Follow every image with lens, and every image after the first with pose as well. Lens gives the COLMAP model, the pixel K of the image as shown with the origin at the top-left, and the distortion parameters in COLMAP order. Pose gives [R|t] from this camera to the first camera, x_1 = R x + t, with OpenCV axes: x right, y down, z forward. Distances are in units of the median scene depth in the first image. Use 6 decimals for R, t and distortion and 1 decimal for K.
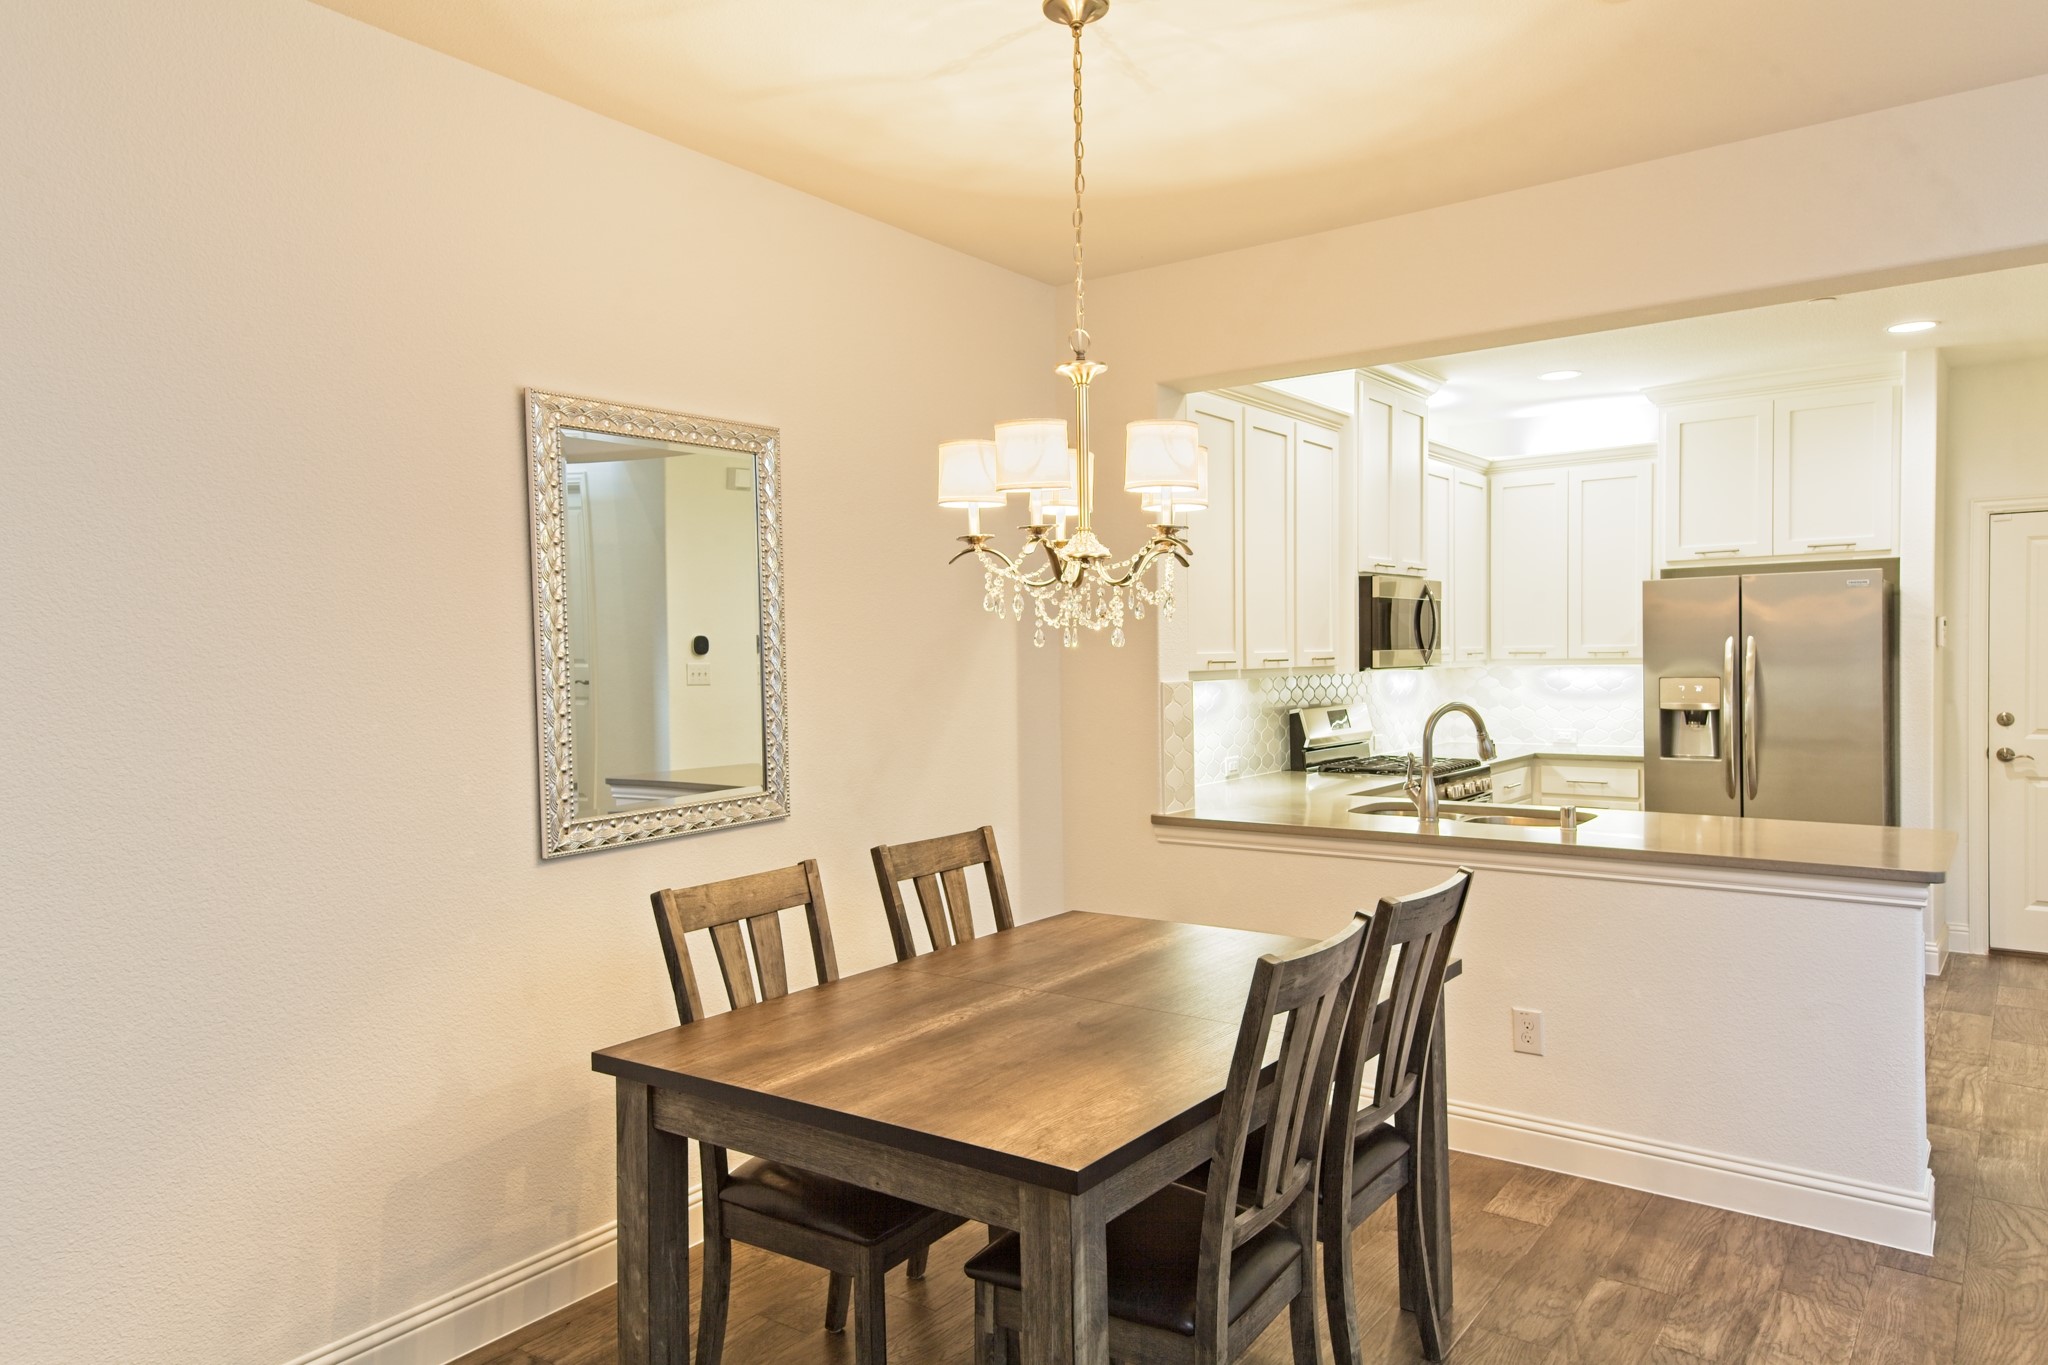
lens RADIAL K [[1344.0, 0, 1023.5], [0, 1344.0, 685.7], [0, 0, 1]] dist [0.138011, -0.088685]
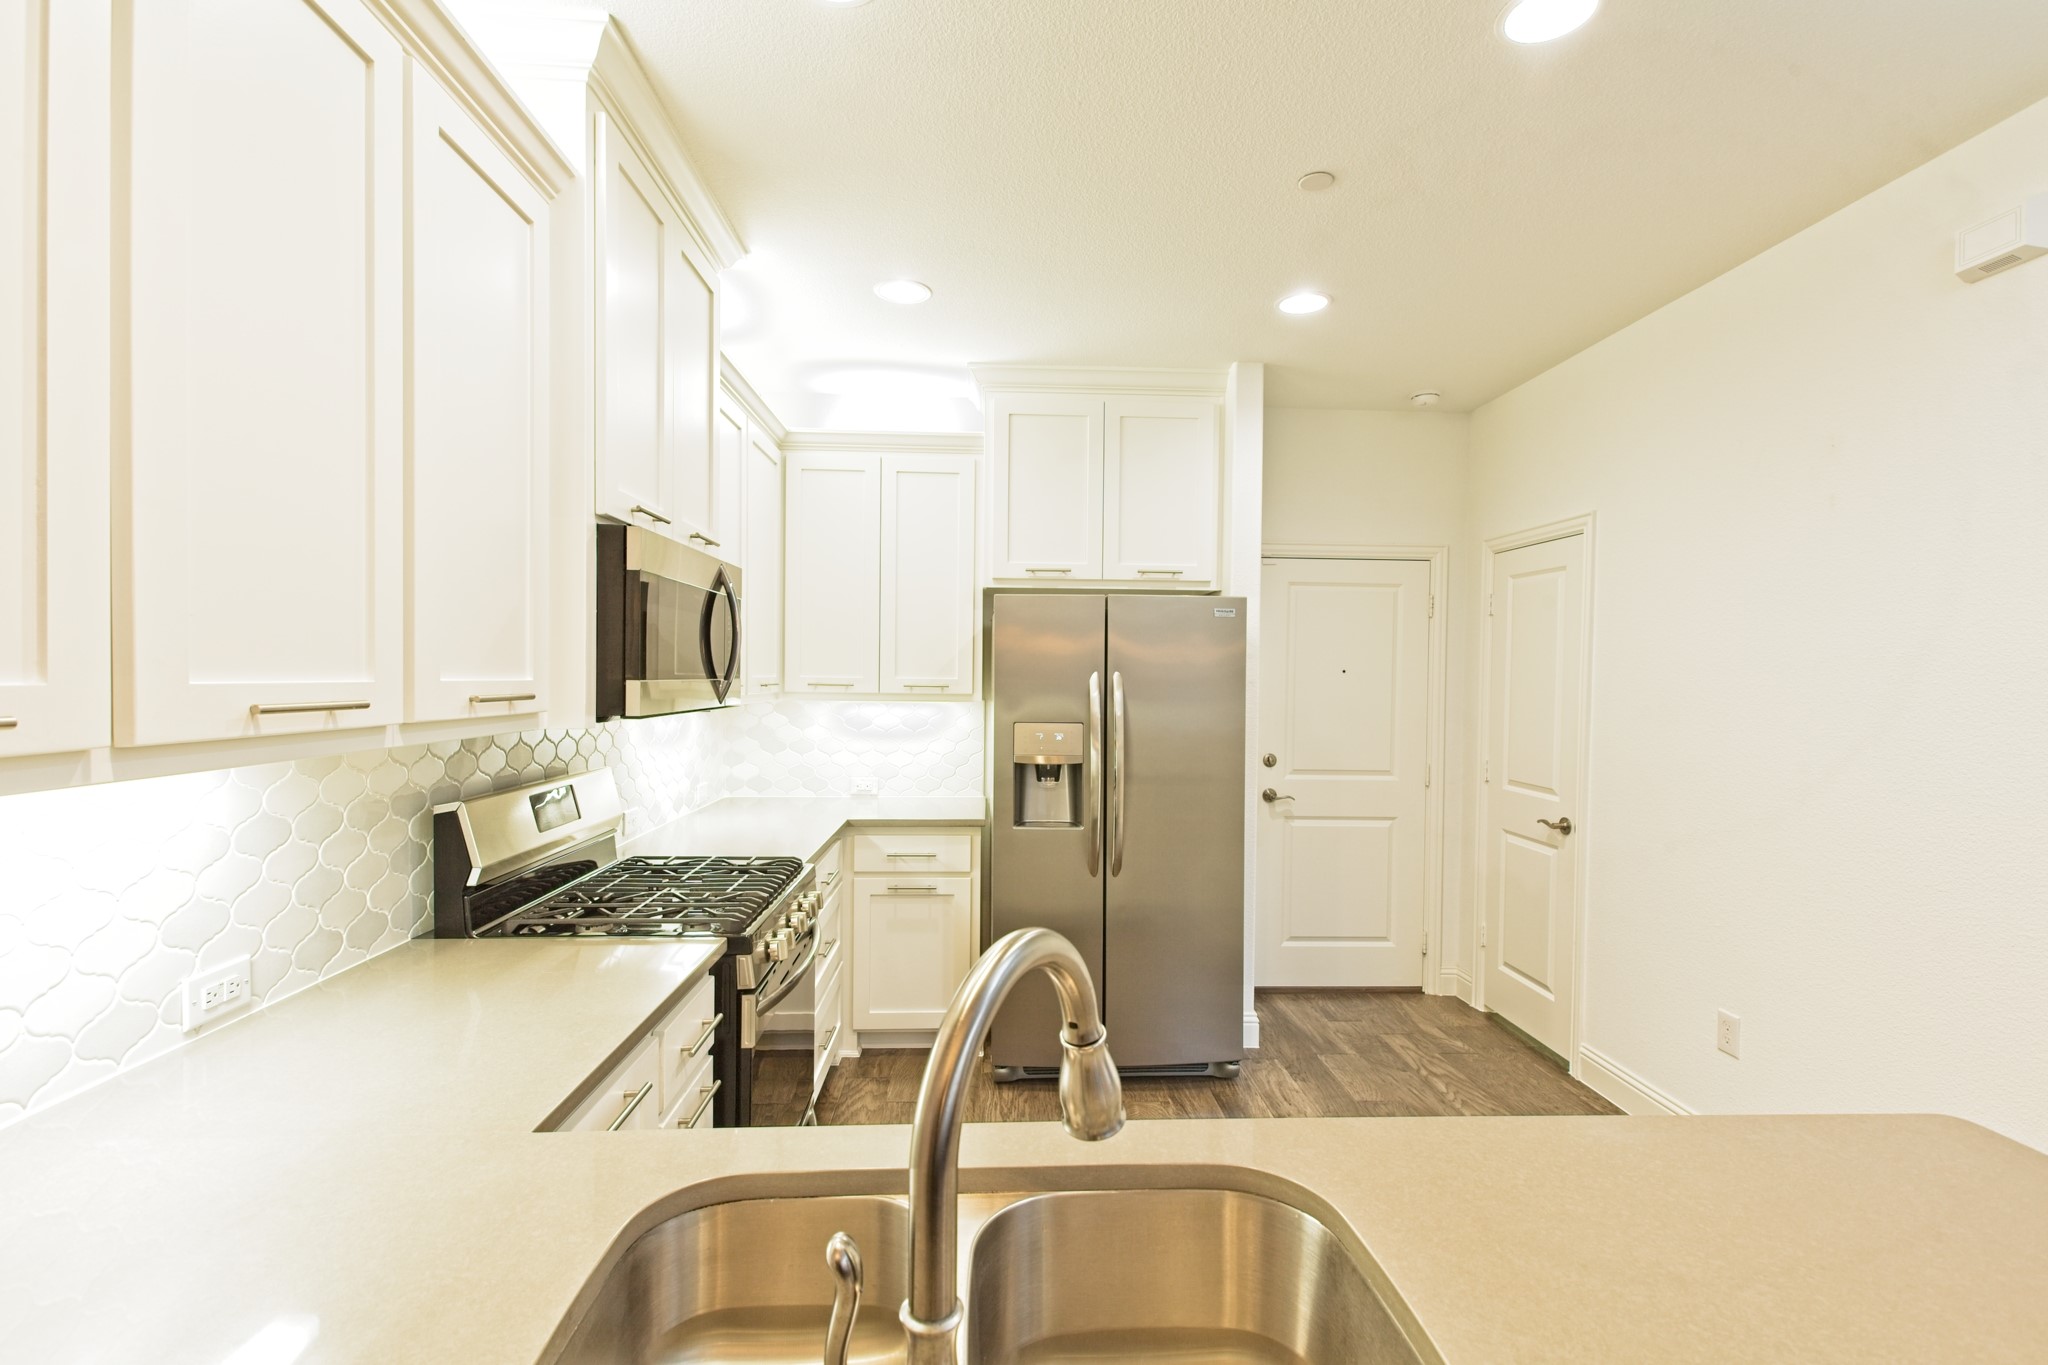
lens RADIAL K [[910.0, 0, 1020.5], [0, 910.0, 686.6], [0, 0, 1]] dist [0.024031, -0.011844]
pose [[0.785603, 0.015144, 0.618546, 0.167455], [-0.006925, 0.999853, -0.015685, -0.019453], [-0.618692, 0.008039, 0.785592, 0.660748]]
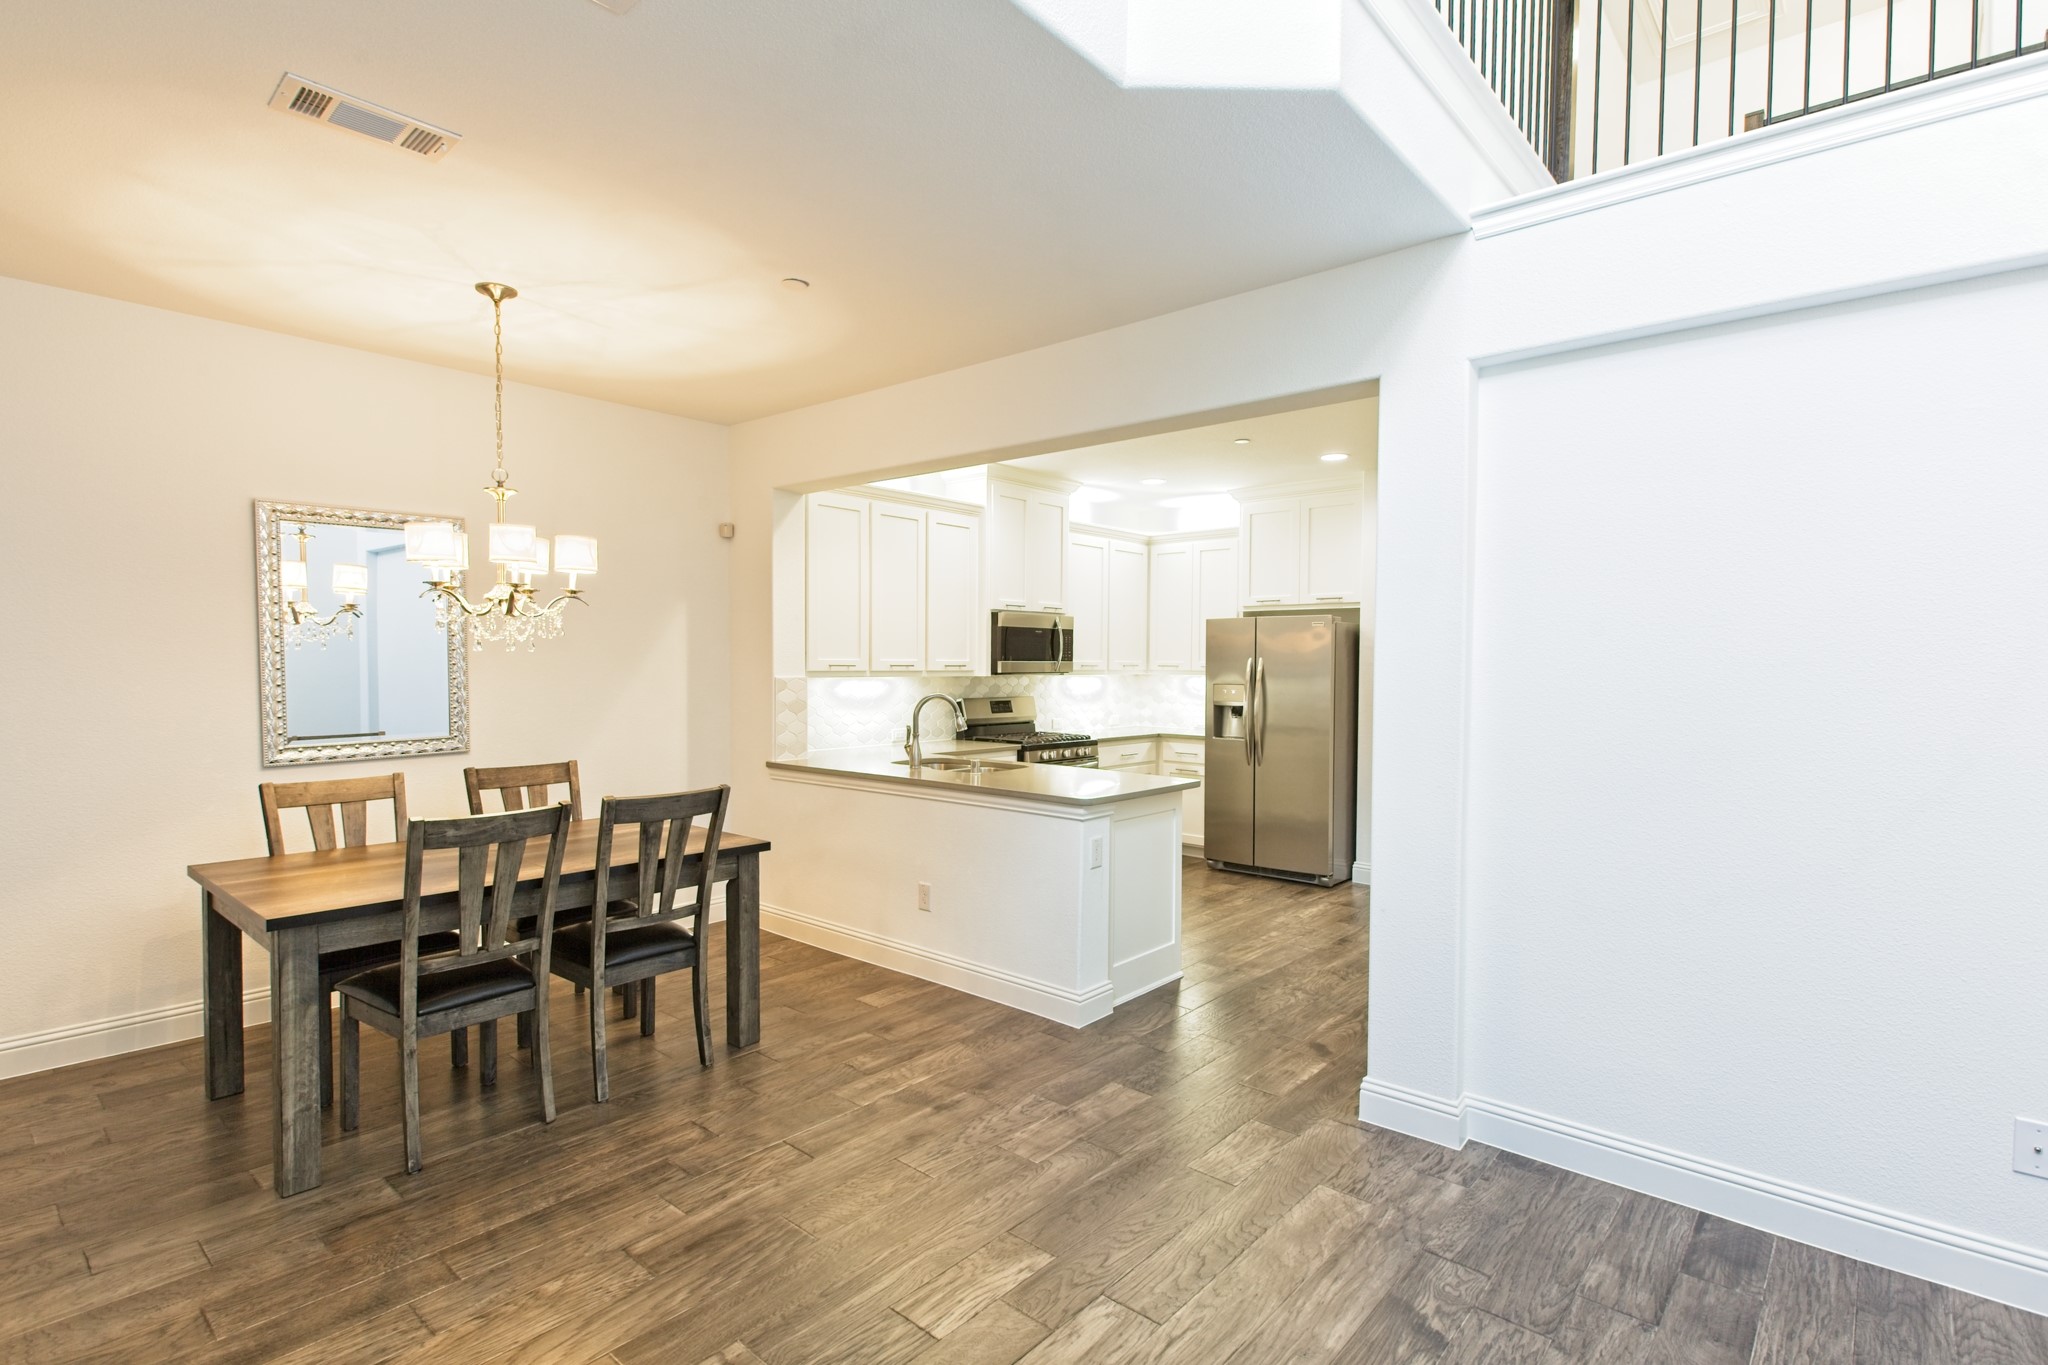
lens RADIAL K [[992.2, 0, 1028.3], [0, 992.2, 689.4], [0, 0, 1]] dist [0.021537, -0.010684]
pose [[0.995978, 0.023566, -0.086441, 0.389587], [-0.023187, 0.999717, 0.005388, -0.001195], [0.086544, -0.003362, 0.996242, -0.101838]]
